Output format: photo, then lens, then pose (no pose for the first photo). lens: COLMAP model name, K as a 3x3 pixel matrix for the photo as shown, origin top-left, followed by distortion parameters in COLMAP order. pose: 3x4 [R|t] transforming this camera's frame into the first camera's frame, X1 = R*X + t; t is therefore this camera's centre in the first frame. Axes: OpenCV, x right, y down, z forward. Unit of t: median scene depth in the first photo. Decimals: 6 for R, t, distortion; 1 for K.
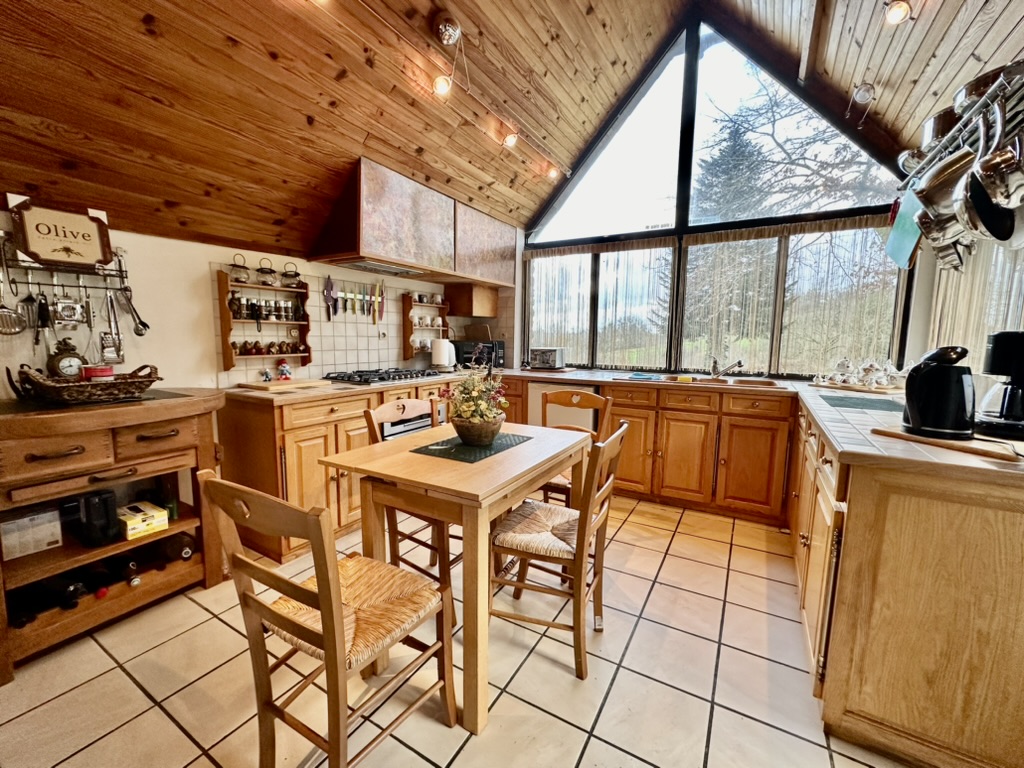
lens RADIAL K [[420.2, 0, 508.7], [0, 420.2, 388.0], [0, 0, 1]] dist [-0.001797, 0.000143]
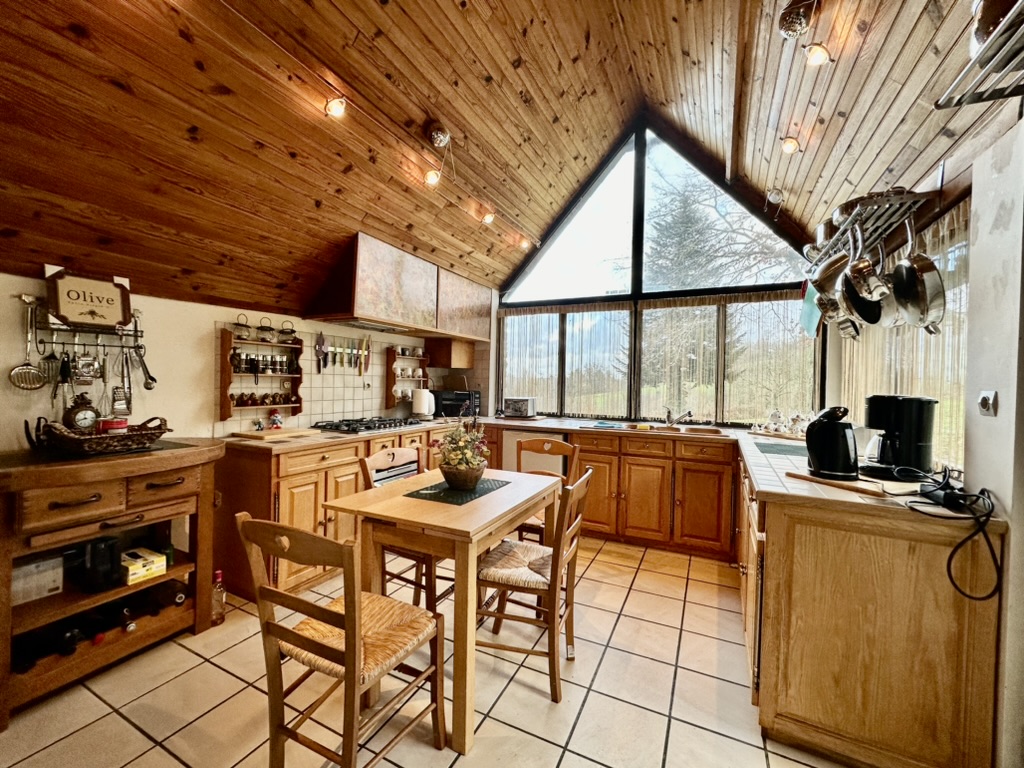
lens RADIAL K [[420.2, 0, 512.4], [0, 420.2, 383.8], [0, 0, 1]] dist [-0.001797, 0.000143]
pose [[0.996546, 0.009622, 0.082478, -0.034865], [-0.000278, 0.993644, -0.112570, -0.018031], [-0.083037, 0.112158, 0.990215, -0.154832]]
